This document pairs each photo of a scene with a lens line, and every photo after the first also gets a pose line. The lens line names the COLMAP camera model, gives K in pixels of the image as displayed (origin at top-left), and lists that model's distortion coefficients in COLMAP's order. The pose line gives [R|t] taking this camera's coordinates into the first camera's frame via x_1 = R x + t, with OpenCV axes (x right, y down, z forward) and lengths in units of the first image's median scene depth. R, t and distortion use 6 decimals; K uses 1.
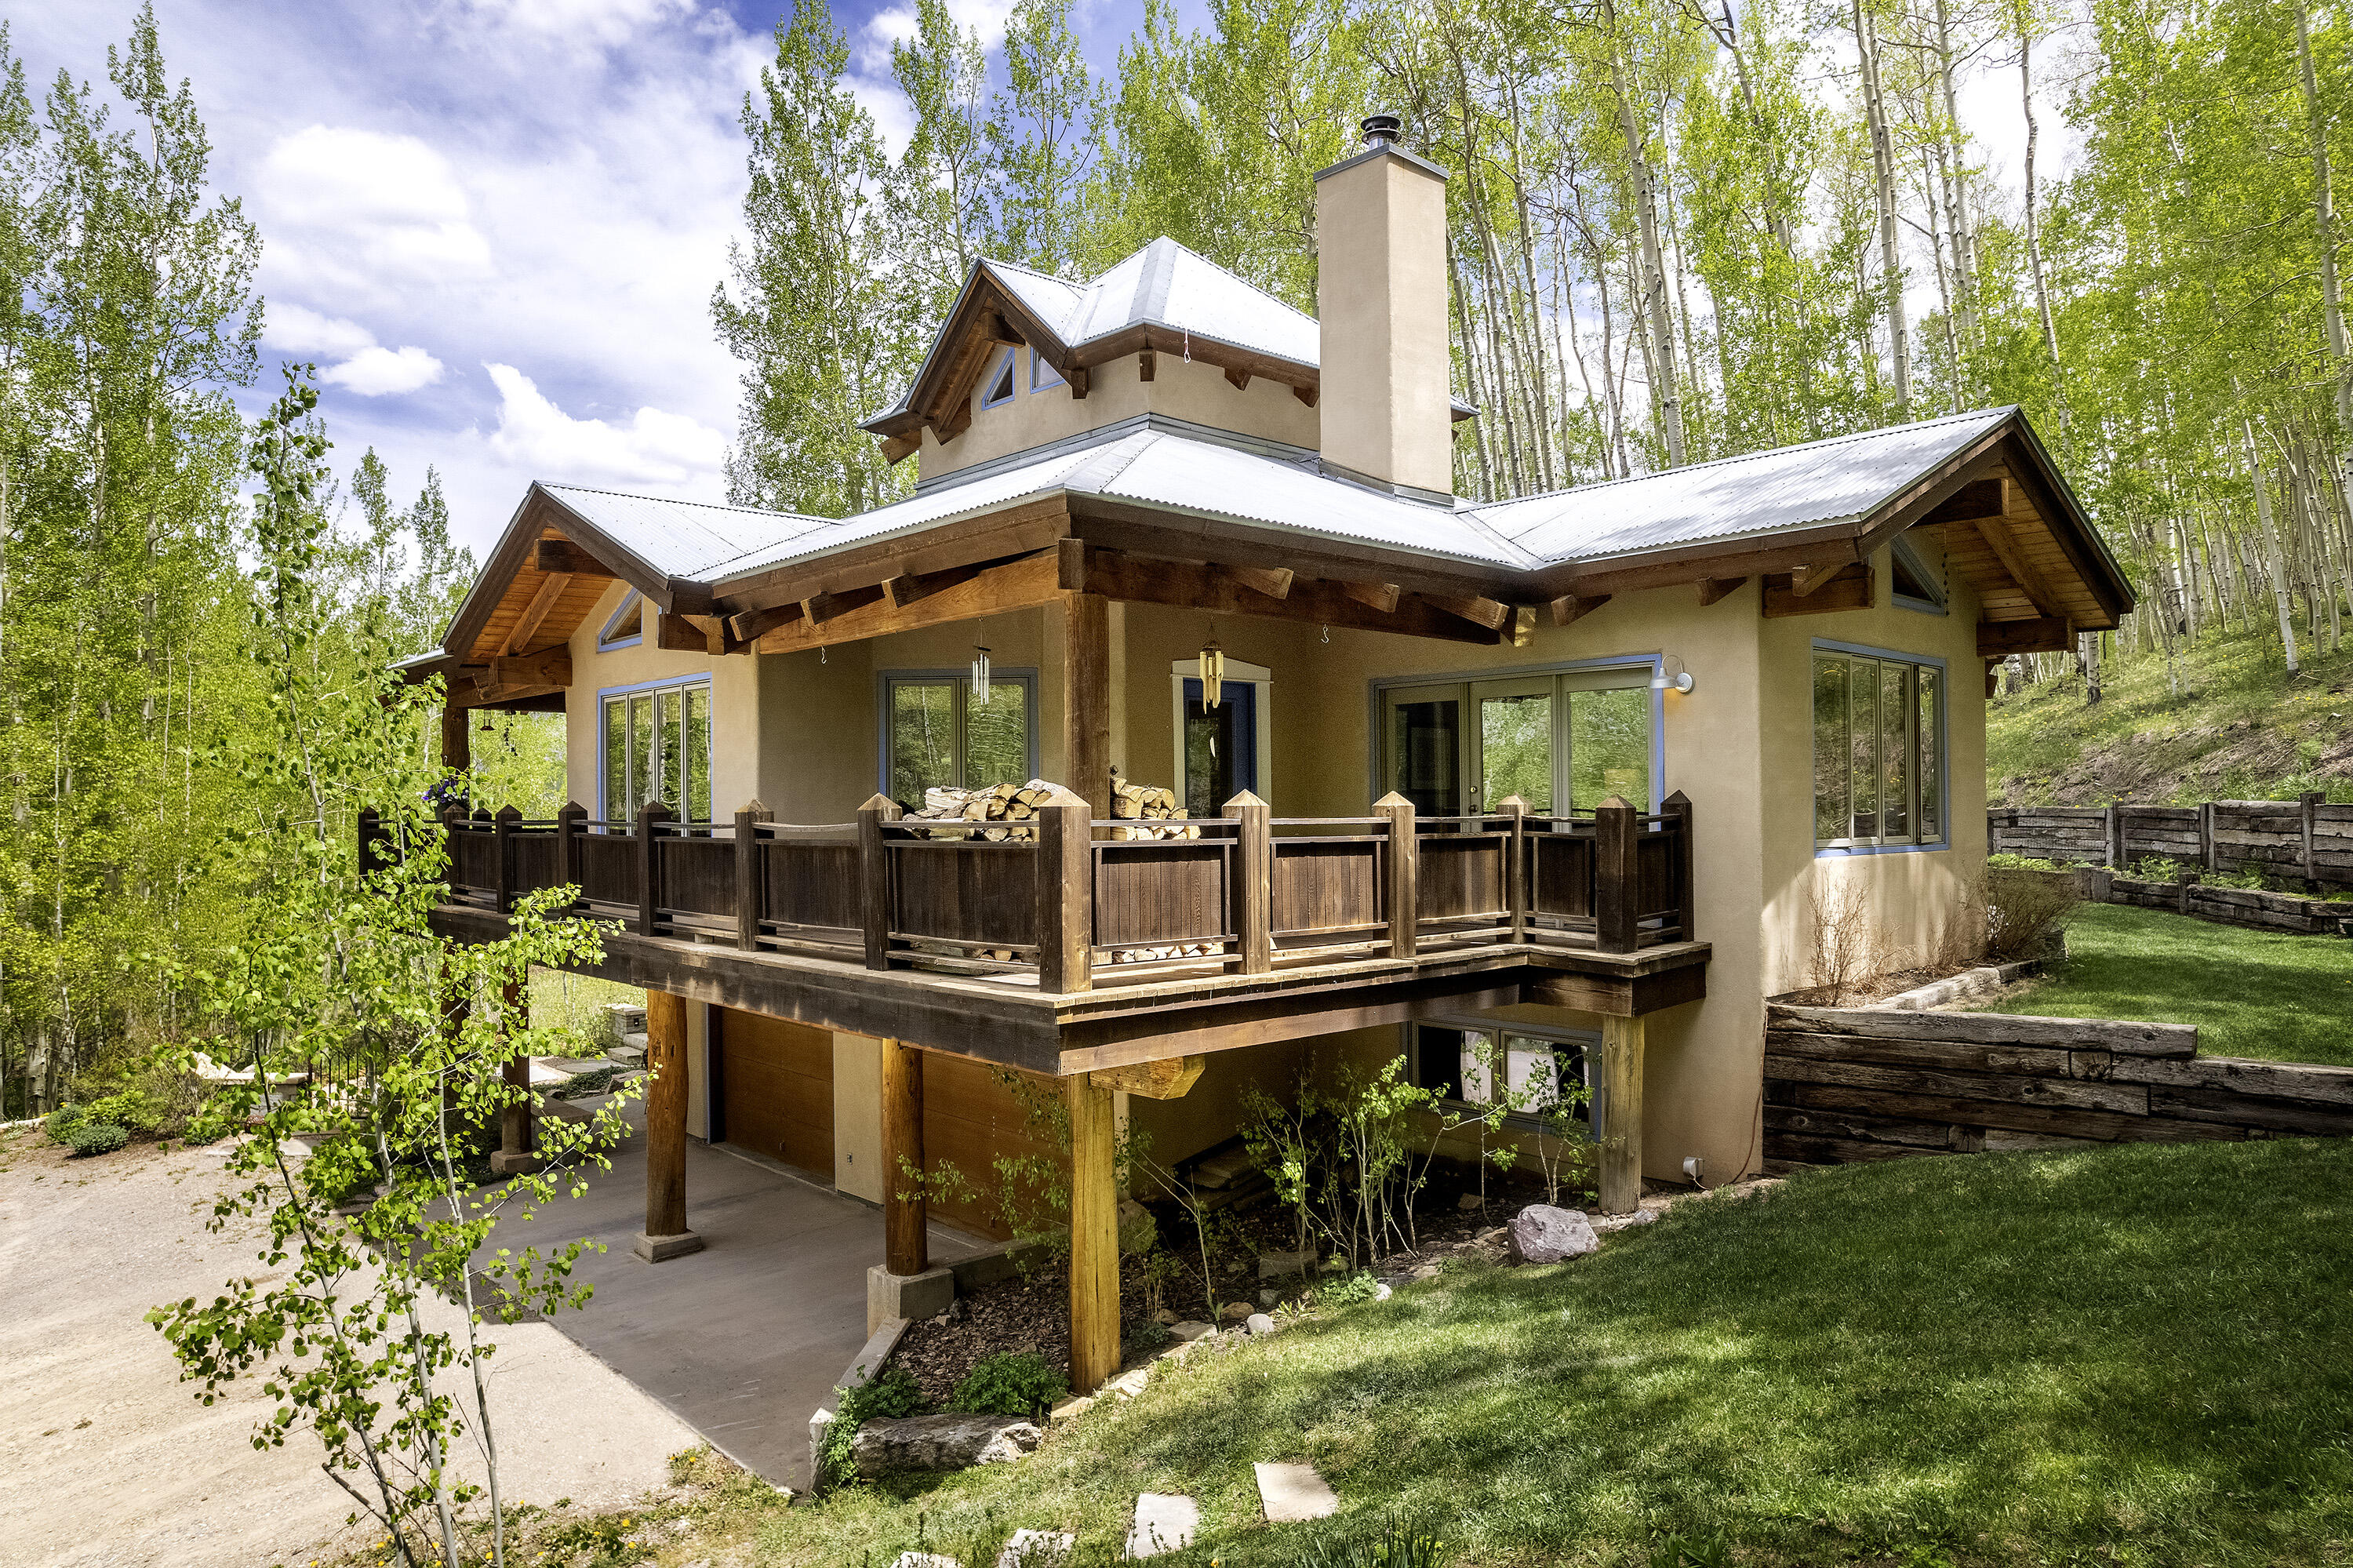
lens RADIAL K [[1483.5, 0, 1176.5], [0, 1483.5, 784.0], [0, 0, 1]] dist [-0.076213, 0.072234]
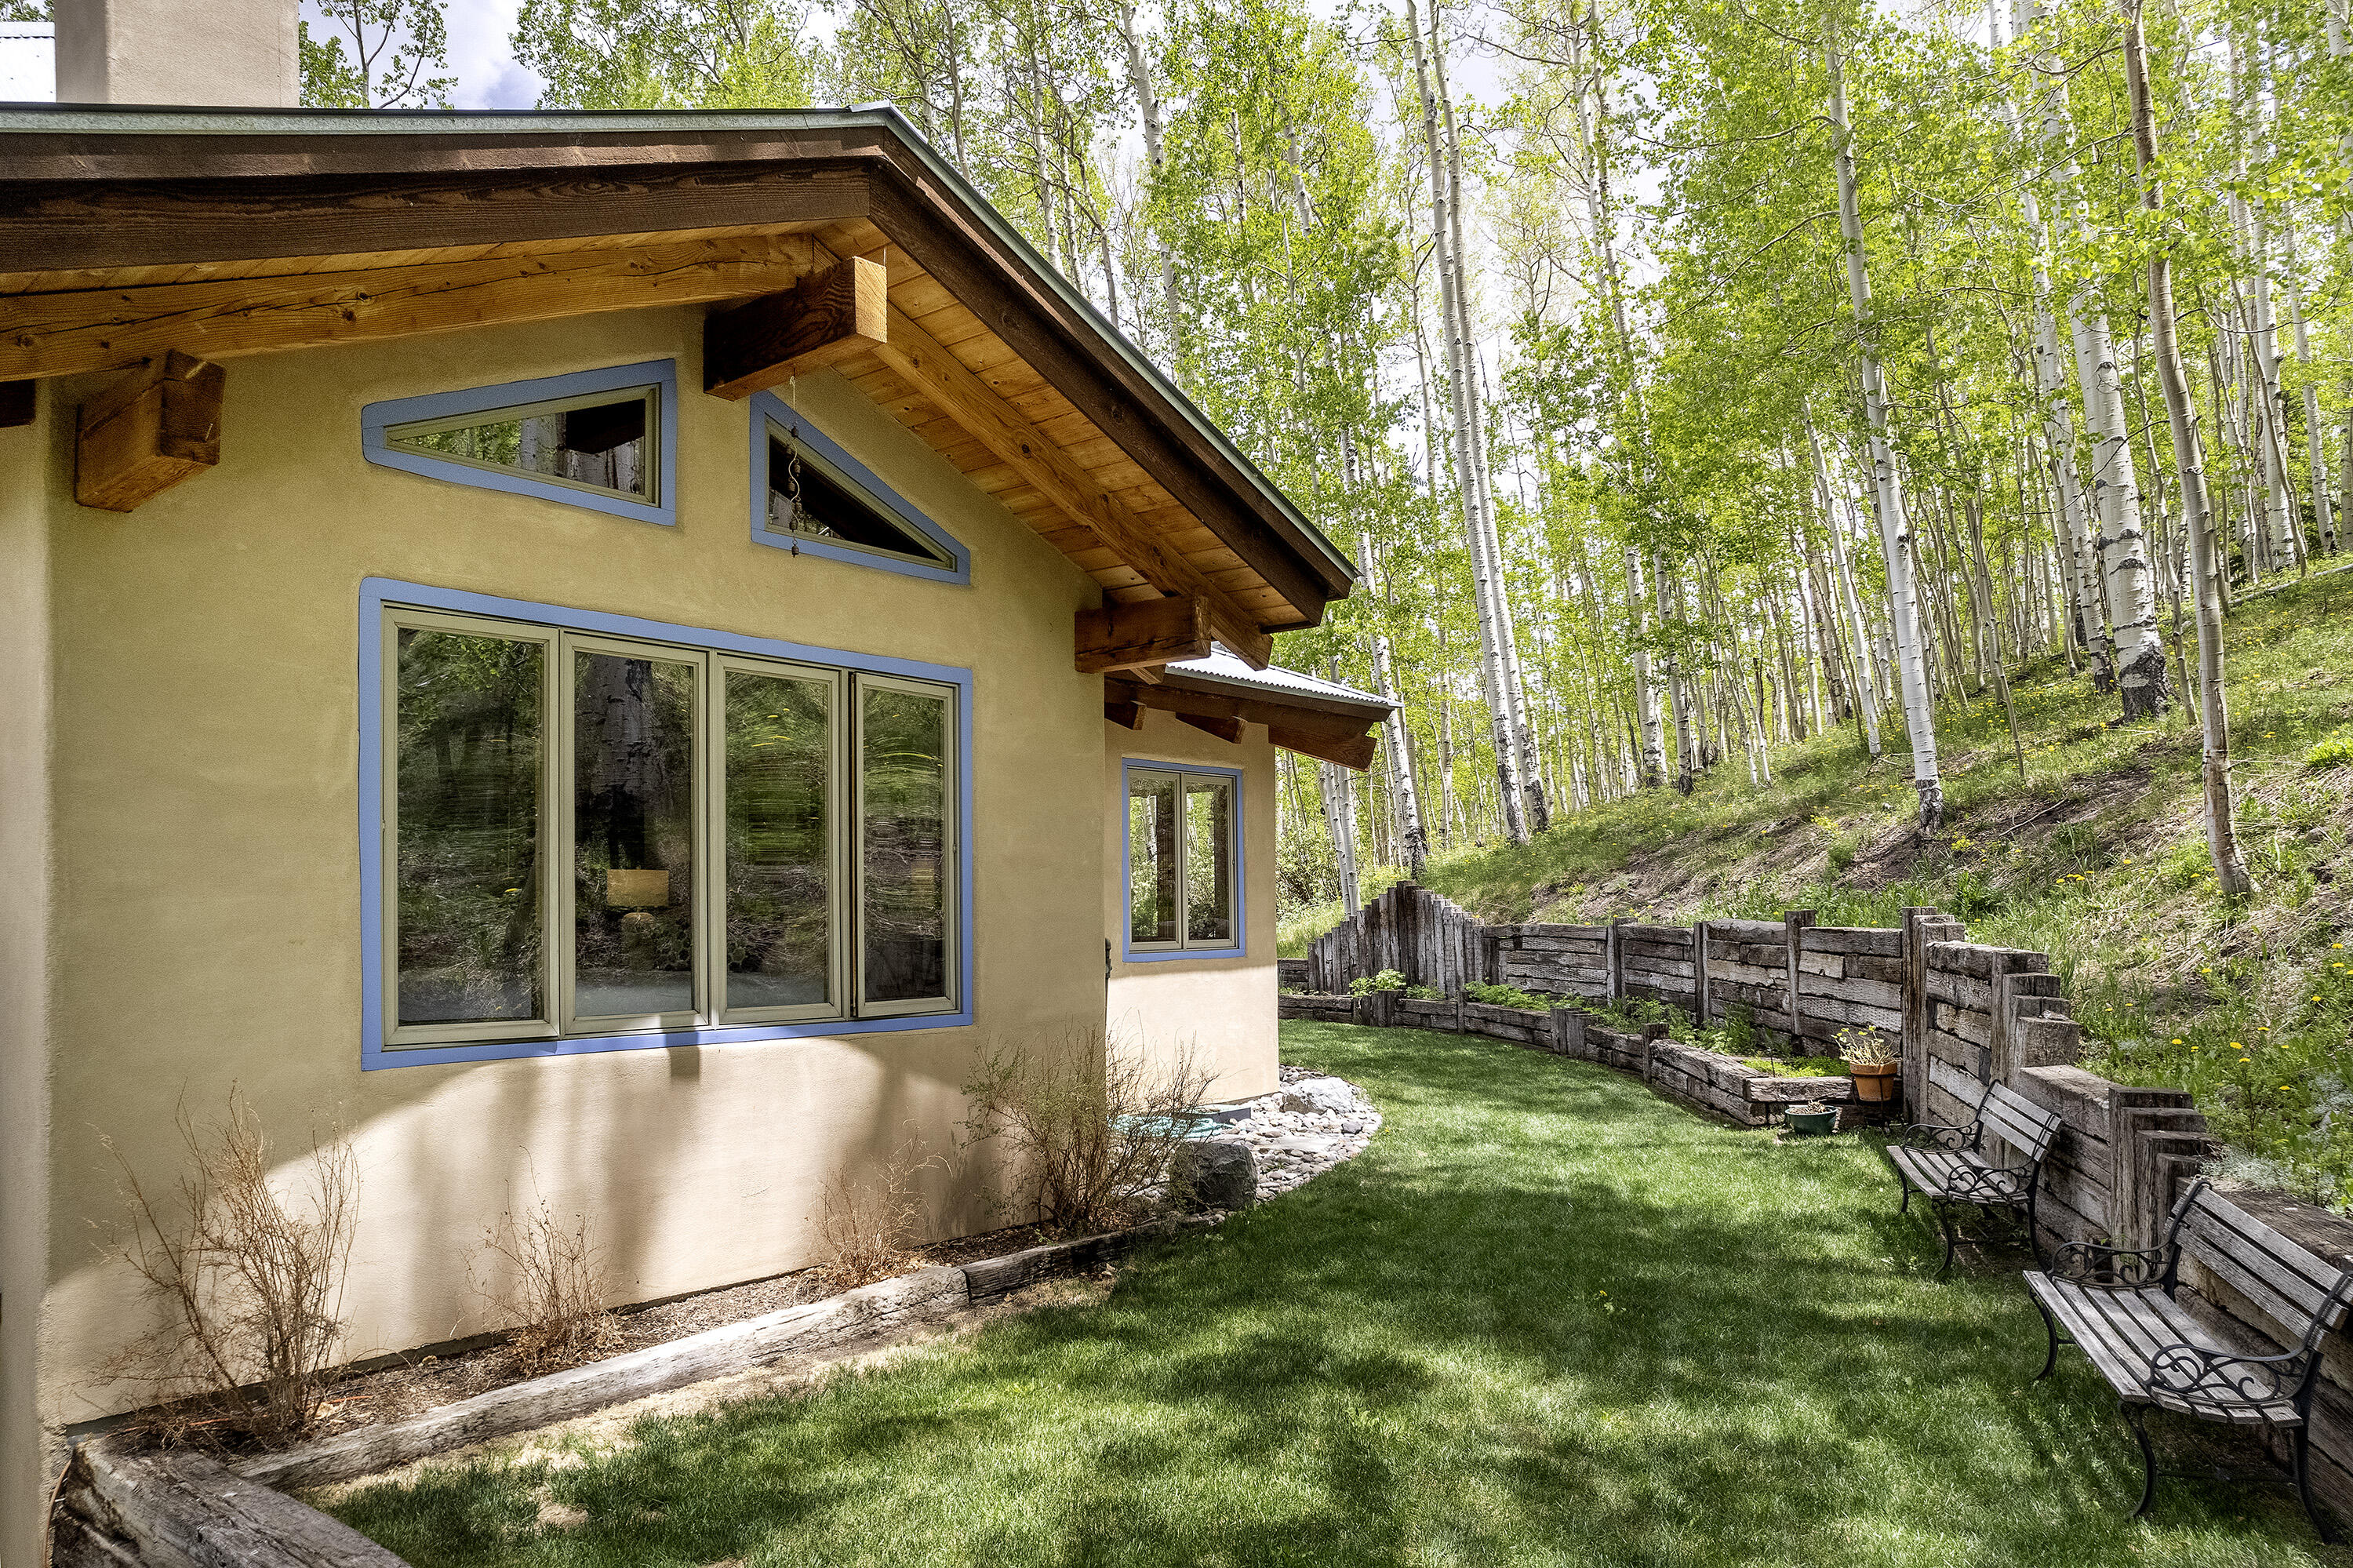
lens RADIAL K [[1482.9, 0, 1176.5], [0, 1482.9, 784.0], [0, 0, 1]] dist [-0.062187, 0.070765]
pose [[0.992289, 0.019488, 0.122403, 0.603667], [-0.011291, 0.997669, -0.067301, -0.005862], [-0.123429, 0.065400, 0.990196, 0.503785]]
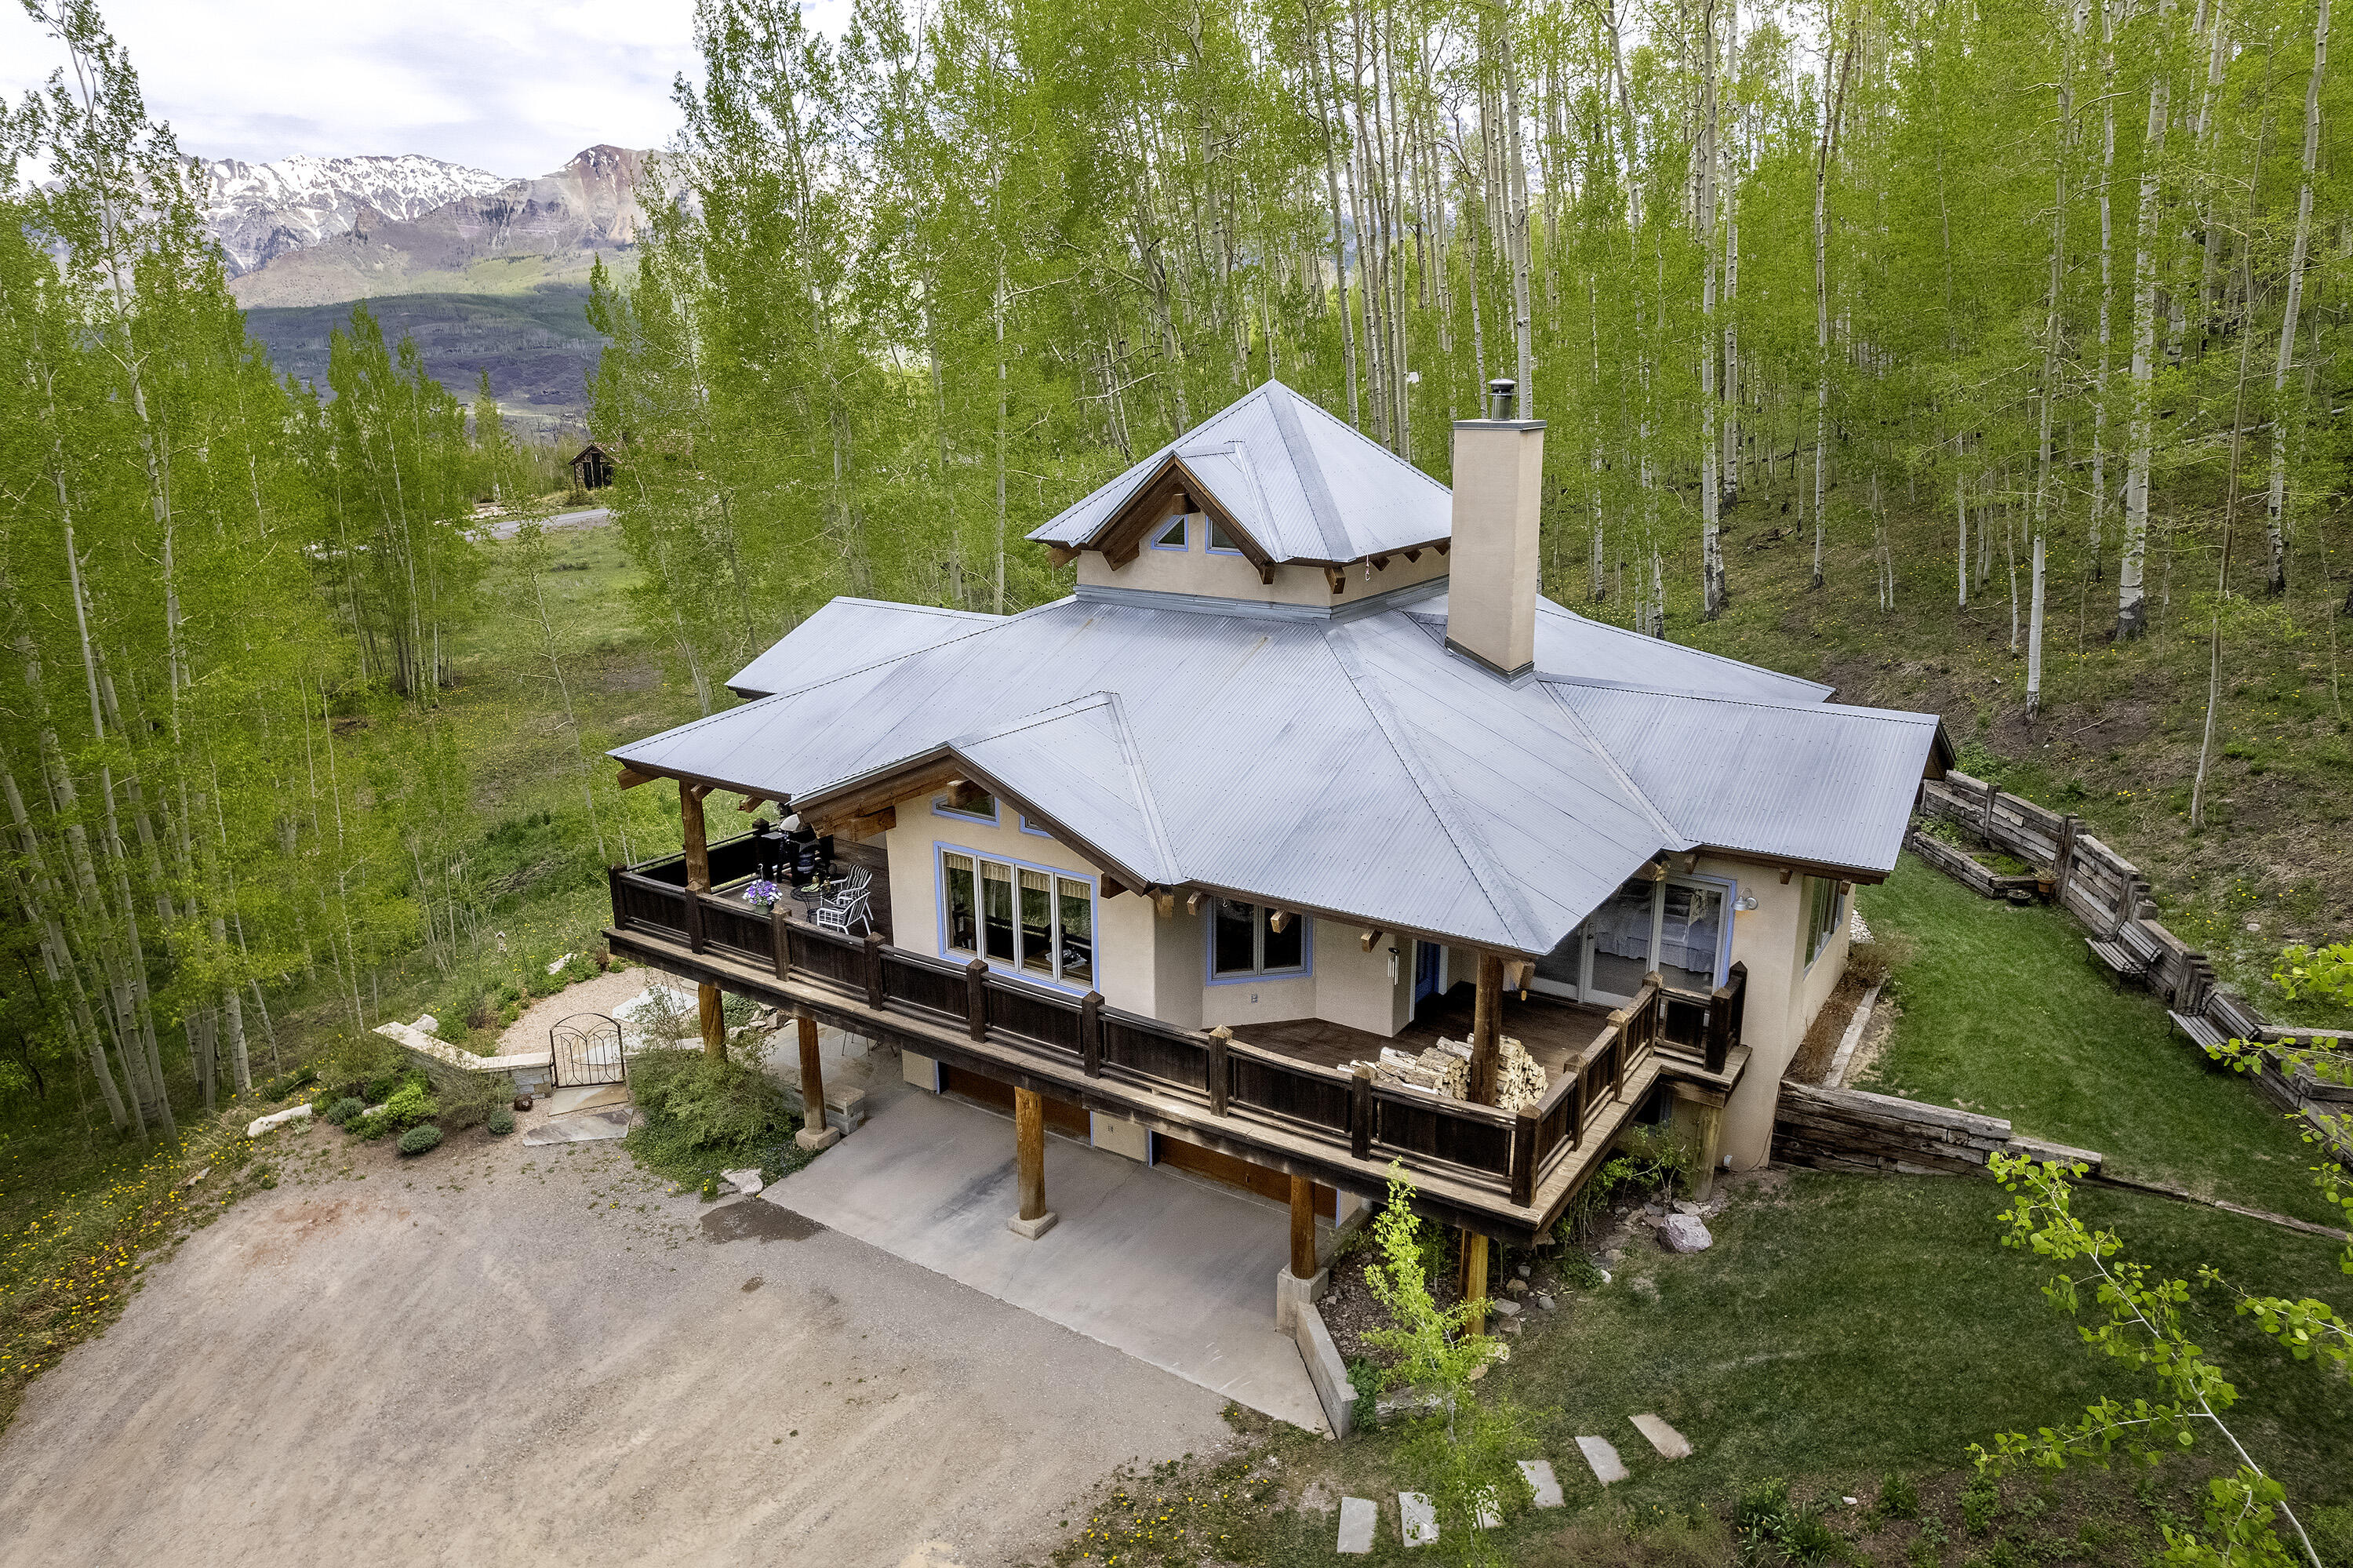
lens RADIAL K [[1482.9, 0, 1176.5], [0, 1482.9, 784.0], [0, 0, 1]] dist [-0.062187, 0.070765]
pose [[0.968582, -0.065393, 0.239941, -0.671637], [-0.004608, 0.959926, 0.280217, -0.653023], [-0.248650, -0.272519, 0.929466, -0.358134]]
